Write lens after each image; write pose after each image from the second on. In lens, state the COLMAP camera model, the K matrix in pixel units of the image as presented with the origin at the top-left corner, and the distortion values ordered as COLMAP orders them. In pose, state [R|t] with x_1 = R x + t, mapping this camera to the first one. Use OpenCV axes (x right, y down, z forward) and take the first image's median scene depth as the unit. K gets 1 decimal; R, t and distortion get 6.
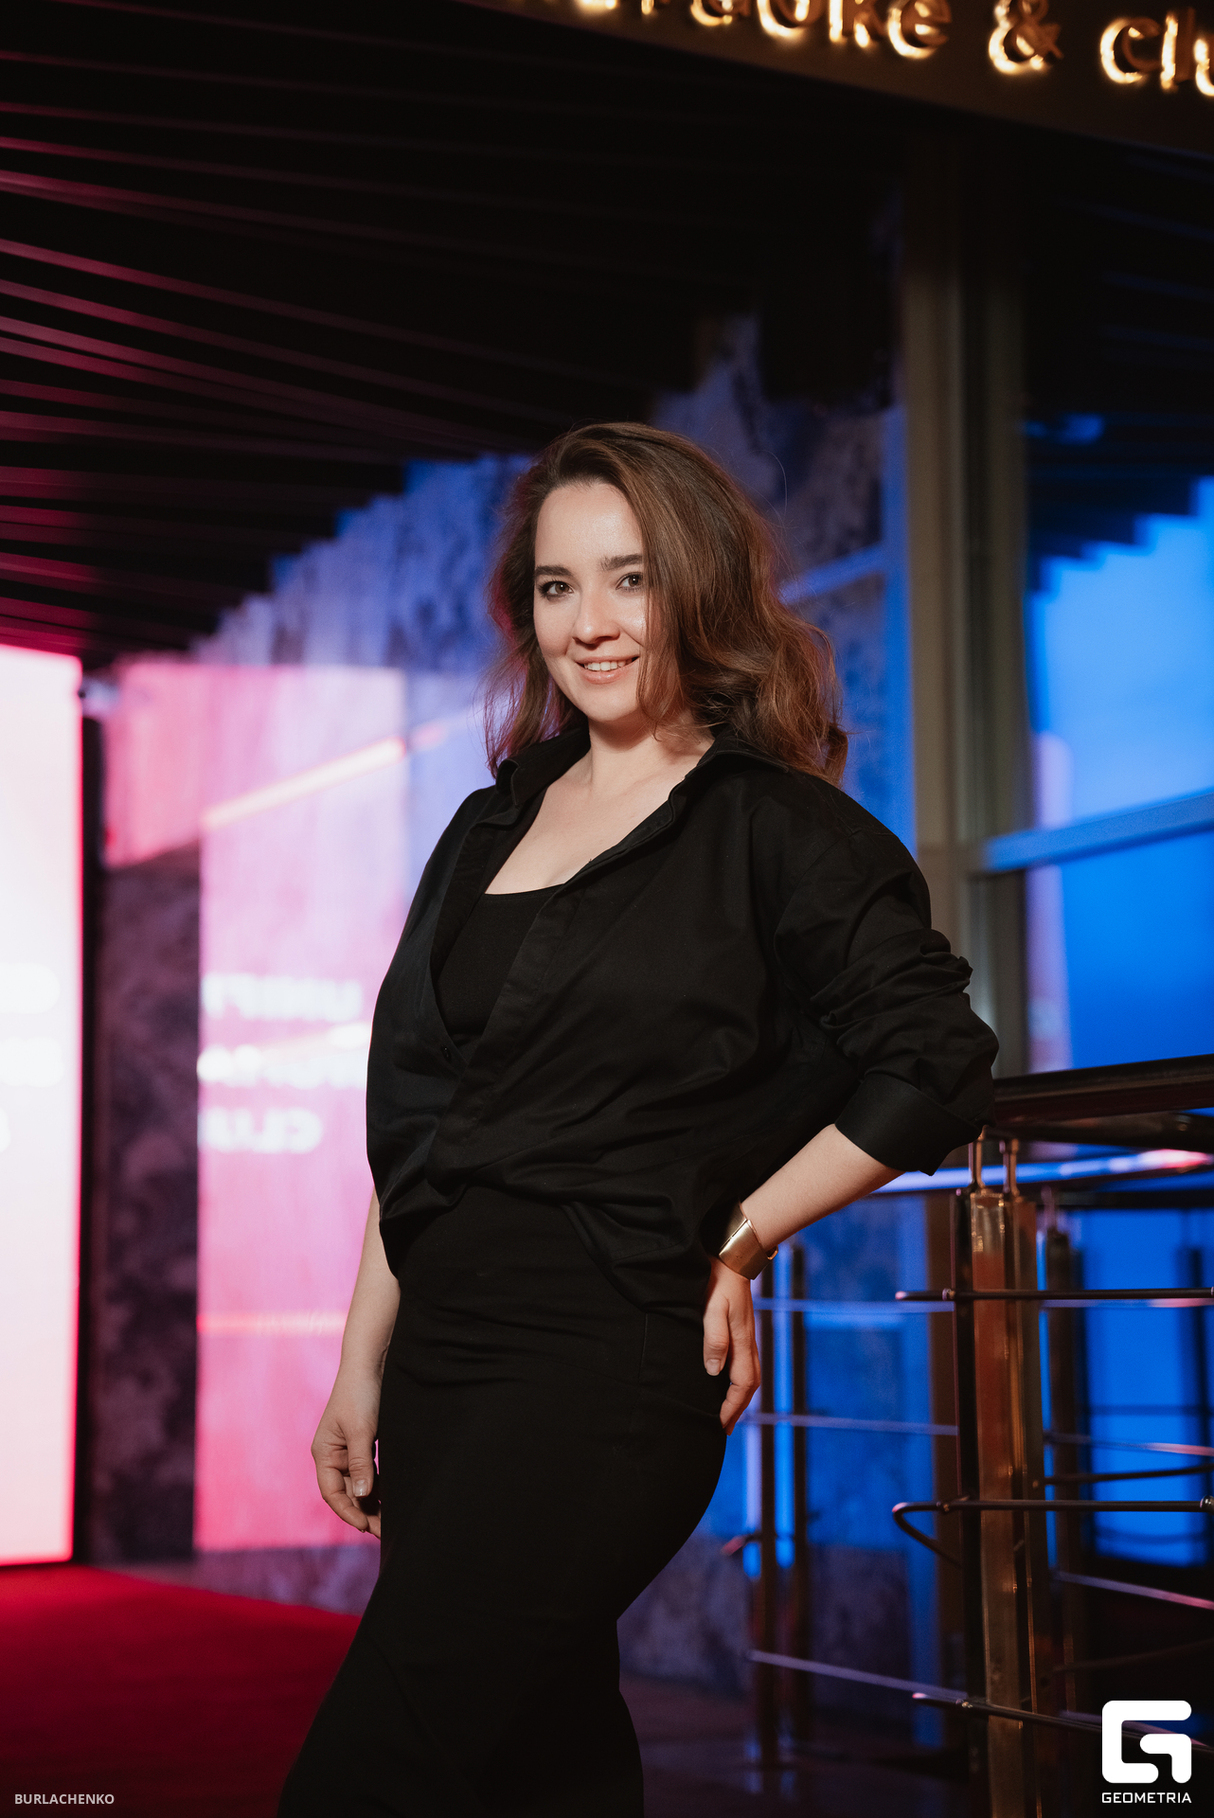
lens RADIAL K [[3589.0, 0, 623.9], [0, 3589.0, 908.7], [0, 0, 1]] dist [0.546946, 0.000000]
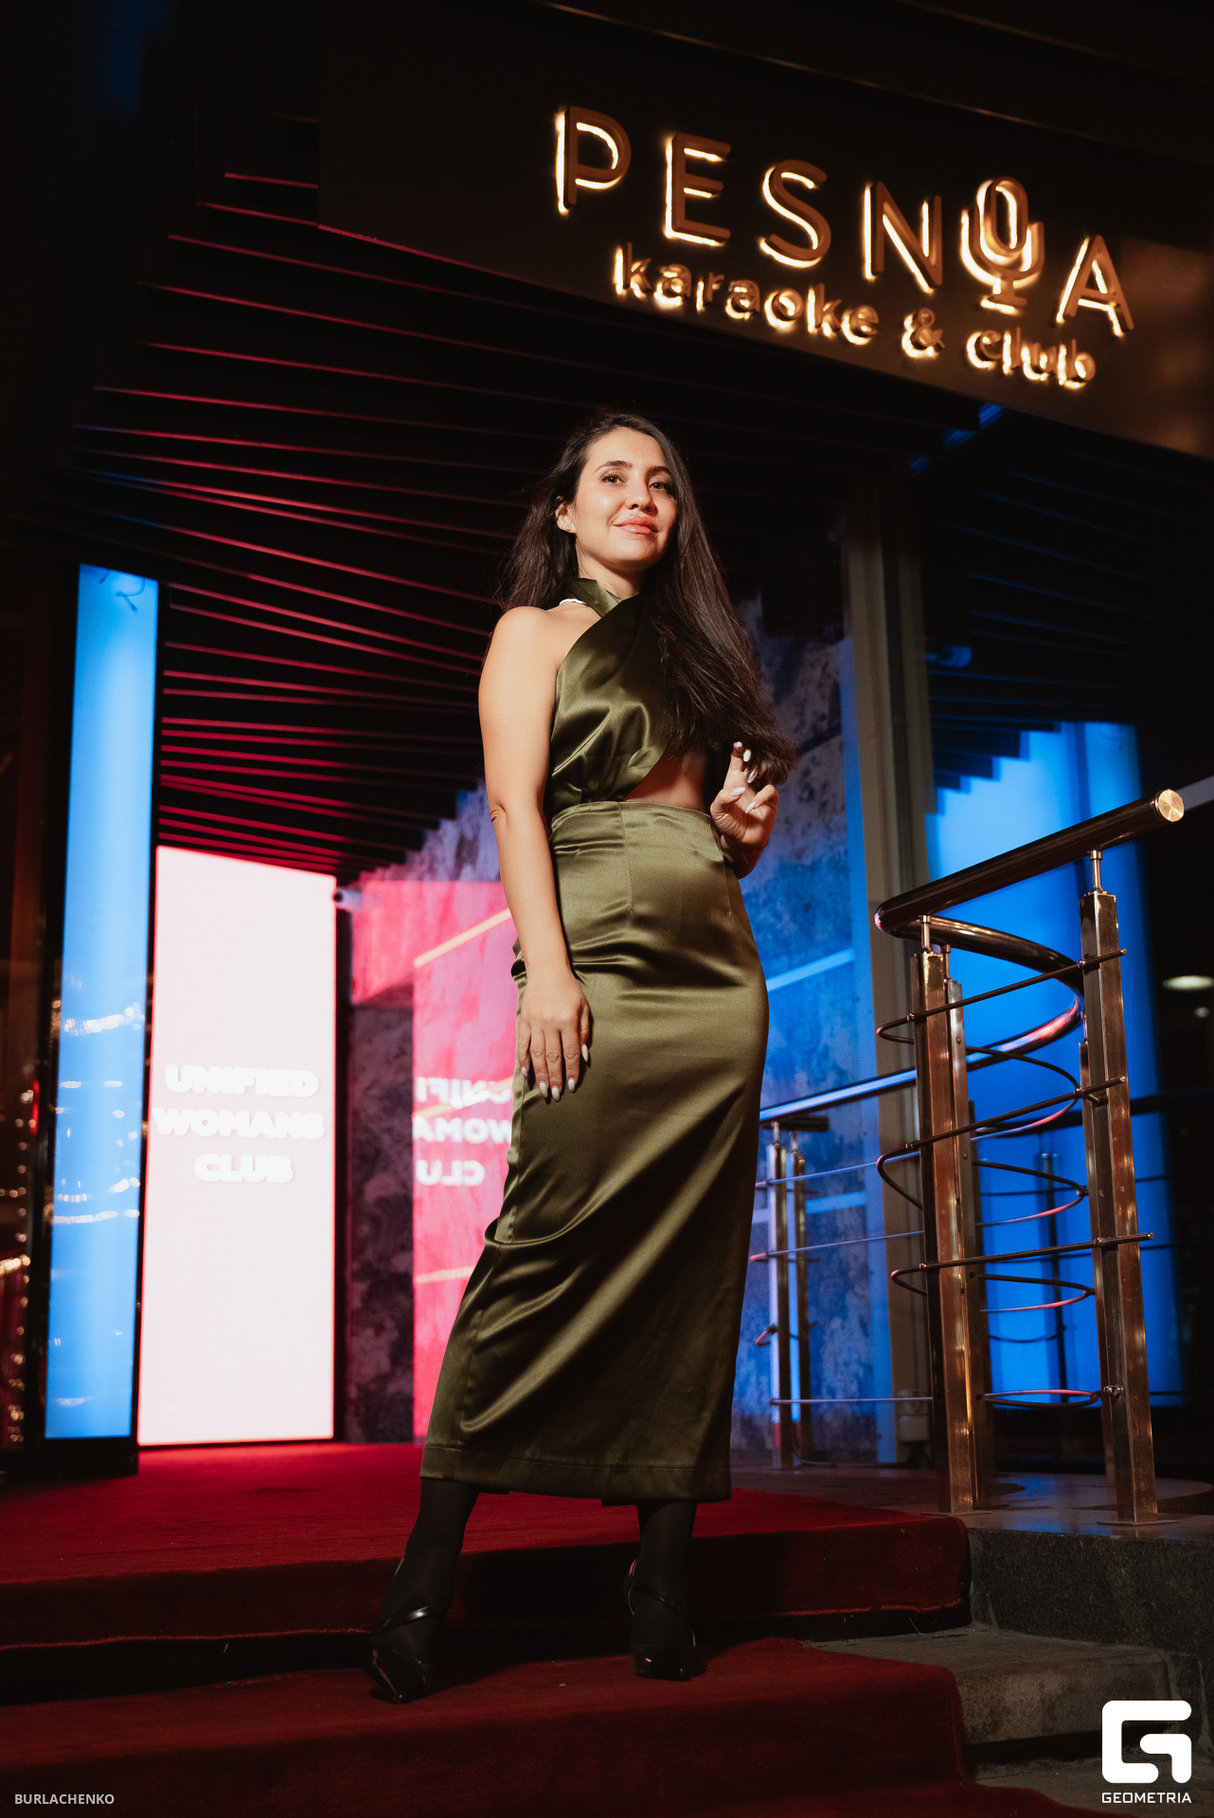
lens RADIAL K [[2263.7, 0, 679.8], [0, 2263.7, 866.8], [0, 0, 1]] dist [0.016787, 0.000000]
pose [[0.999857, -0.015144, 0.007584, -0.008793], [0.015919, 0.993187, -0.115436, 0.078039], [-0.005784, 0.115540, 0.993286, 0.006922]]
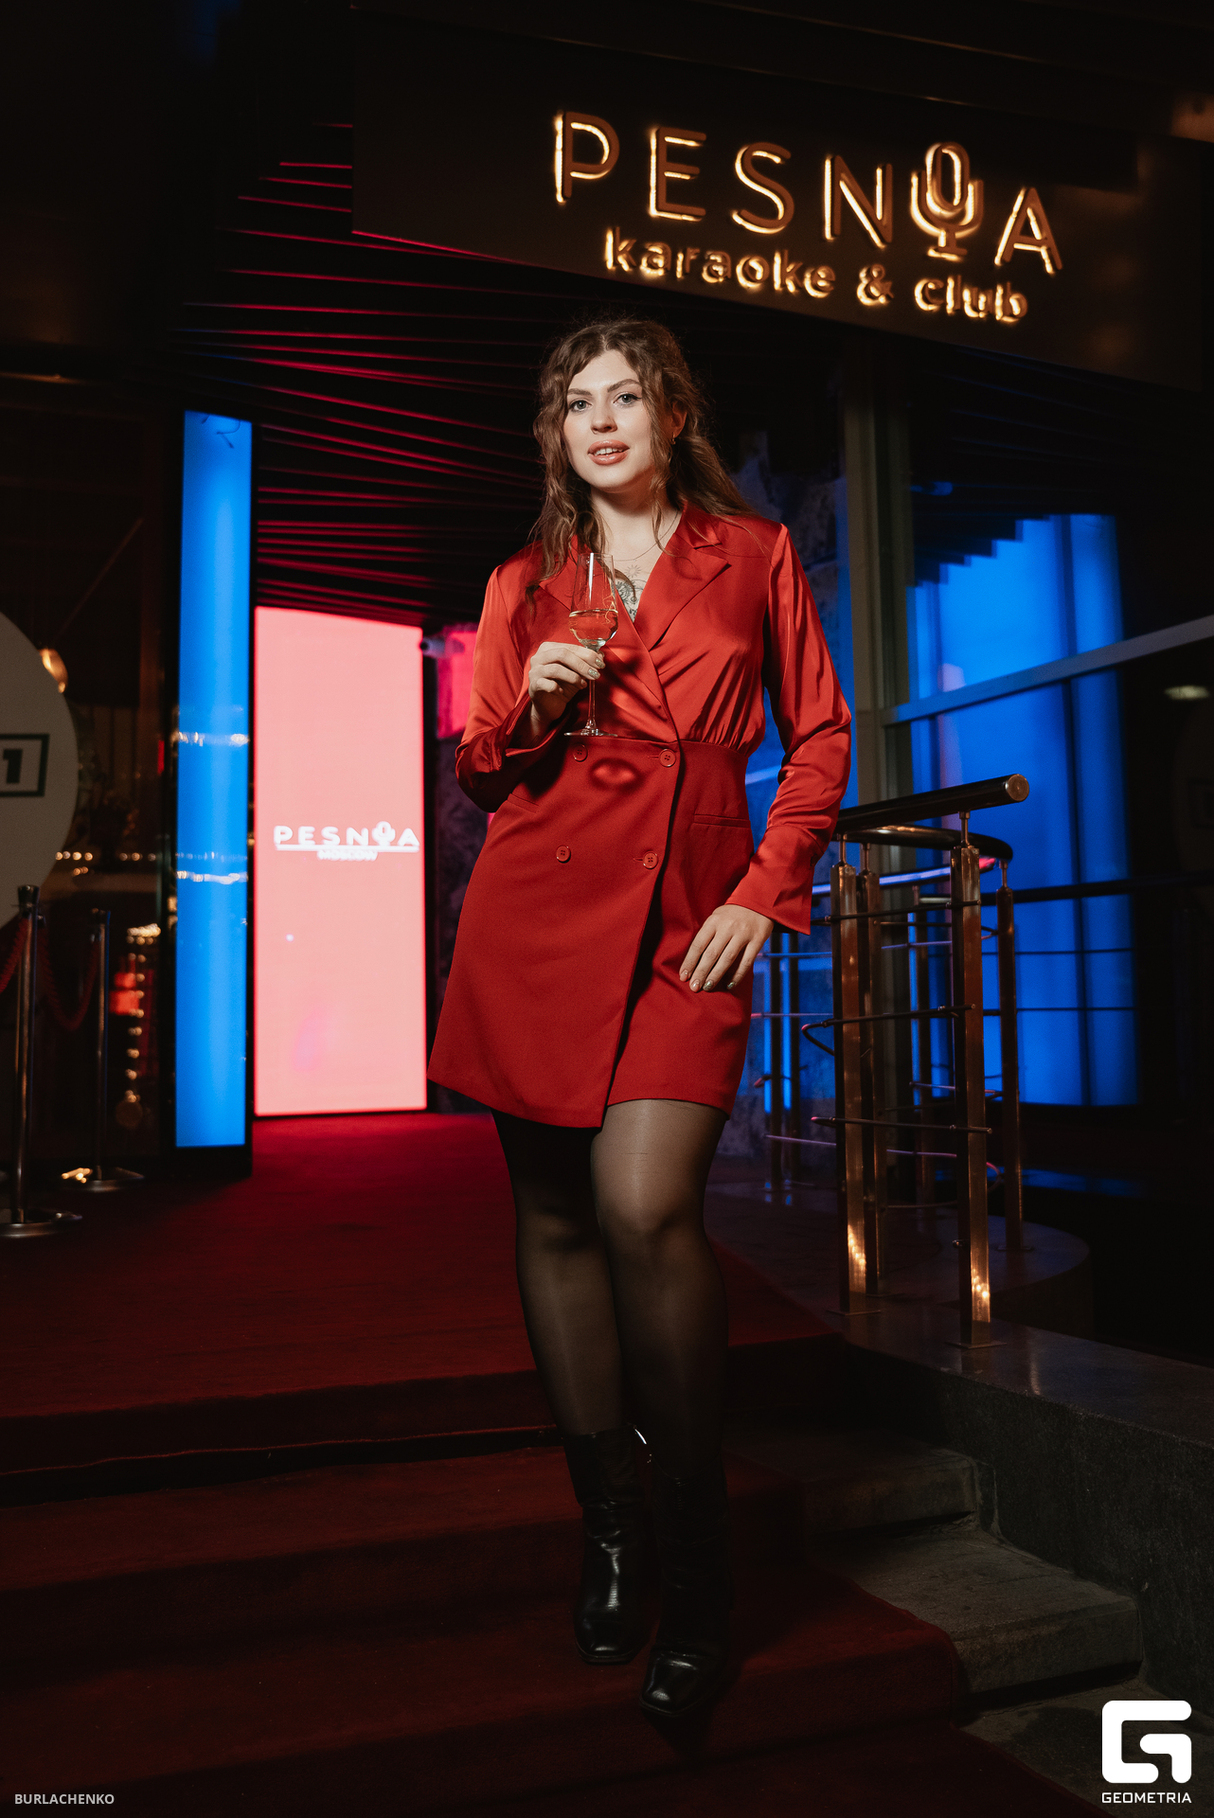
lens RADIAL K [[2050.9, 0, 664.3], [0, 2050.9, 786.4], [0, 0, 1]] dist [-0.049646, 0.000000]
pose [[0.999106, -0.012141, -0.040496, 0.024019], [0.012344, 0.999912, 0.004779, 0.014719], [0.040435, -0.005274, 0.999168, -0.054769]]
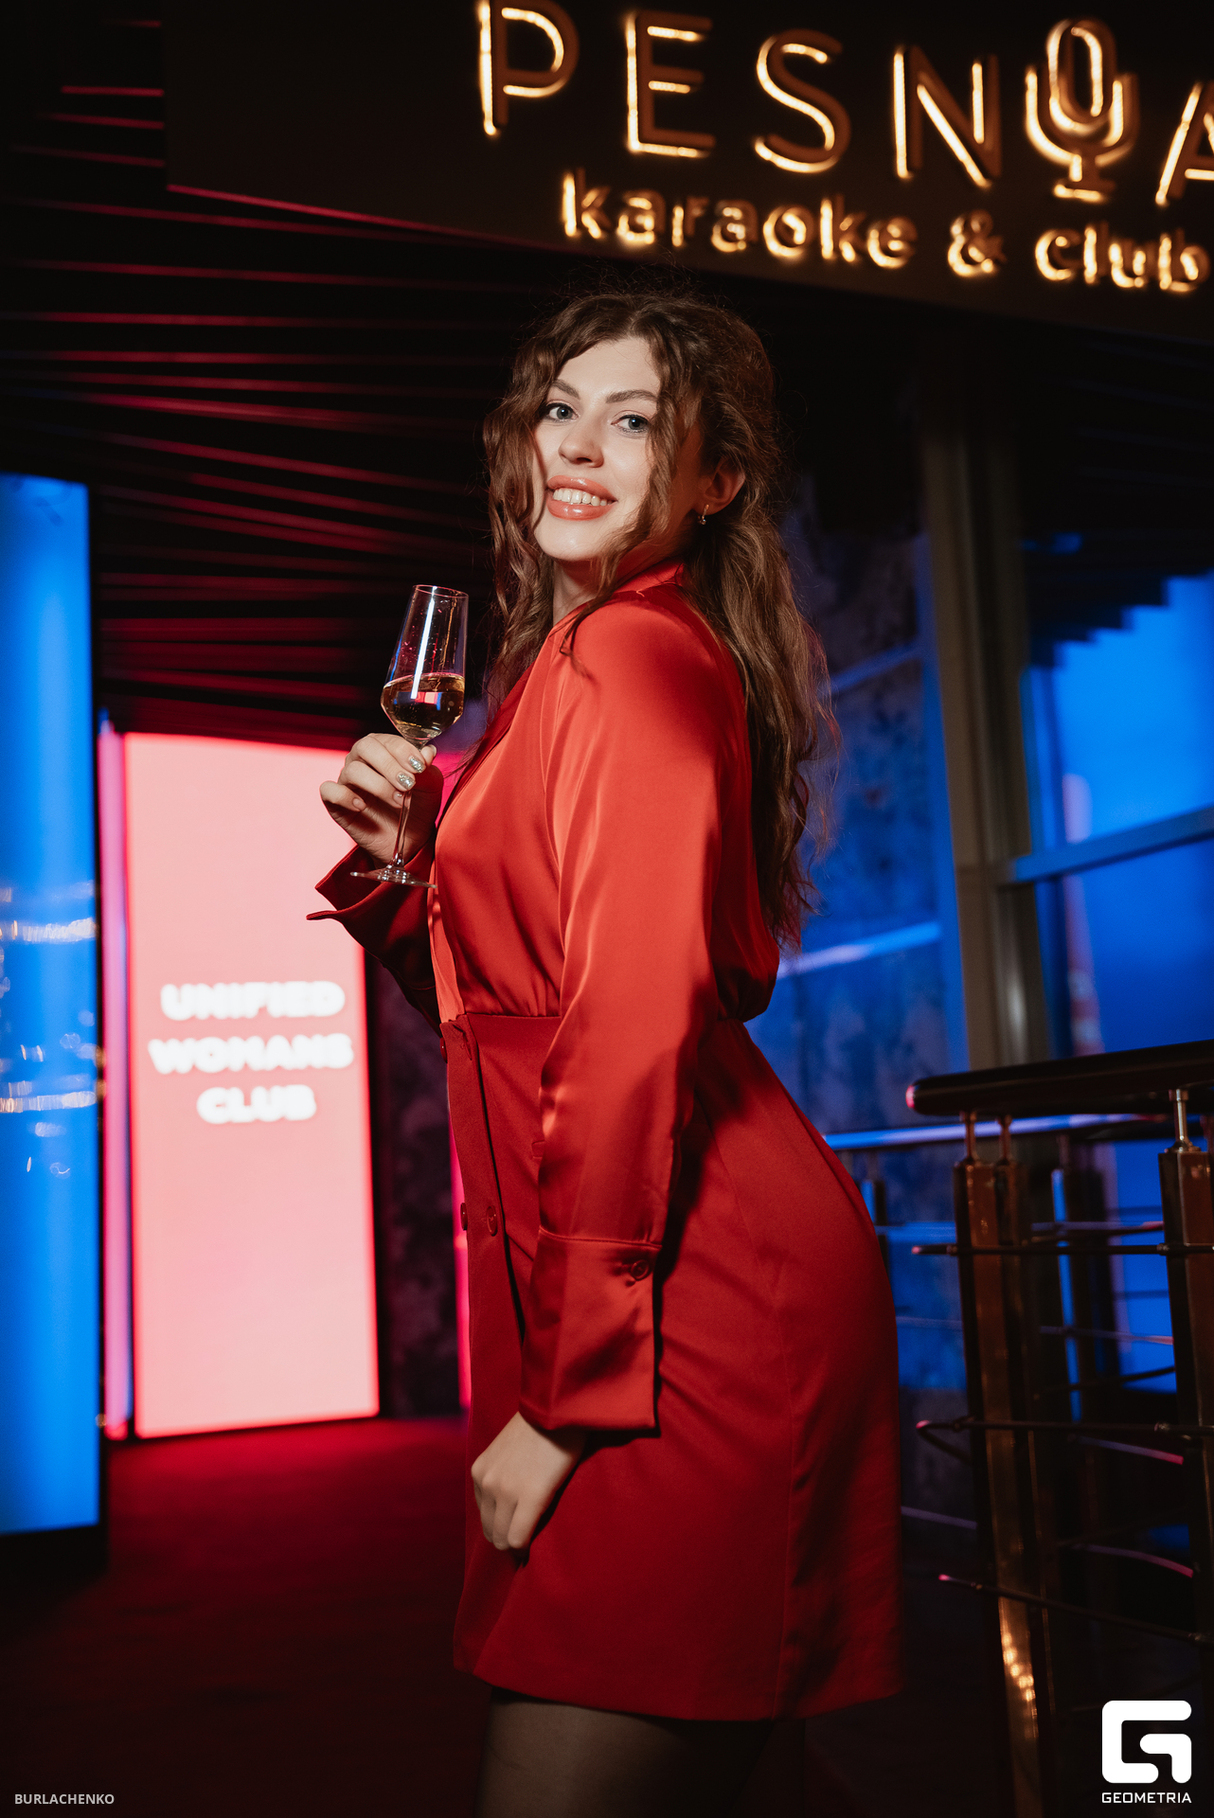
lens RADIAL K [[2589.7, 0, 627.3], [0, 2589.7, 815.6], [0, 0, 1]] dist [0.141518, 0.000000]
pose [[0.996815, -0.049844, -0.062253, 0.021796], [0.047523, 0.998139, -0.038222, -0.005462], [0.064042, 0.035142, 0.997328, 0.060536]]
